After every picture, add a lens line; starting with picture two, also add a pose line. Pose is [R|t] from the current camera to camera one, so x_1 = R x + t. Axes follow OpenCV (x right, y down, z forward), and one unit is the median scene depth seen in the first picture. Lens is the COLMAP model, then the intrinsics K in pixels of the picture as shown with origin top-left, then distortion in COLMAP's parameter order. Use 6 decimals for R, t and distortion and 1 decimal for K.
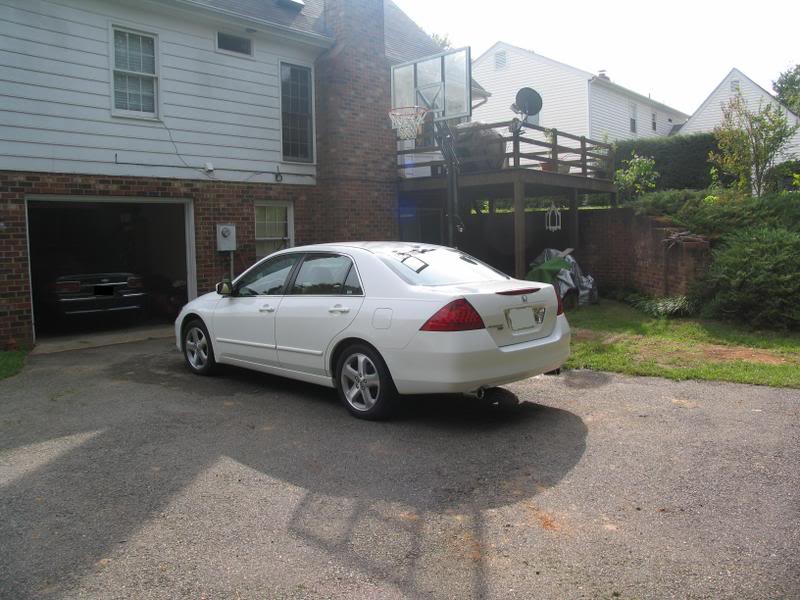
lens RADIAL K [[682.2, 0, 400.0], [0, 682.2, 300.0], [0, 0, 1]] dist [-0.180014, 0.168703]
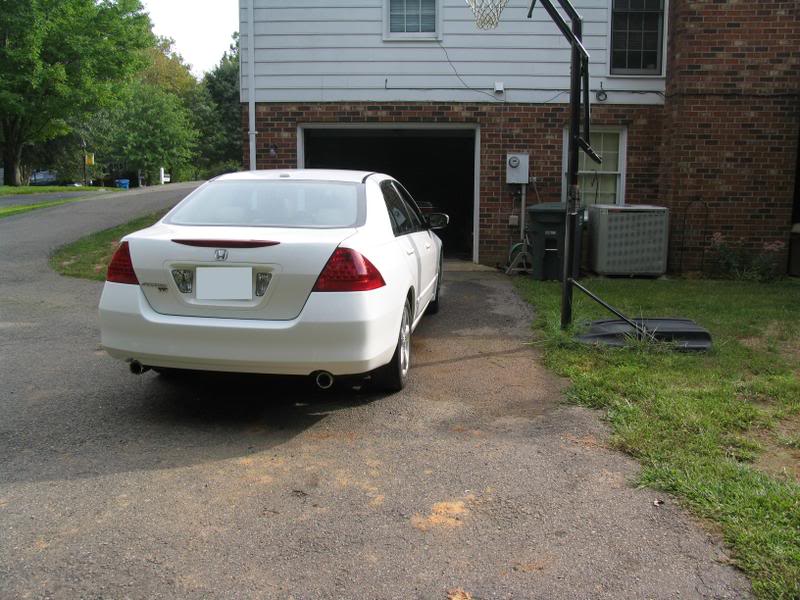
lens RADIAL K [[700.7, 0, 400.0], [0, 700.7, 300.0], [0, 0, 1]] dist [-0.141198, 0.115111]
pose [[0.593455, 0.162610, -0.788269, 0.411841], [-0.092905, 0.986672, 0.133594, -0.032150], [0.799487, -0.006048, 0.600653, 0.355788]]
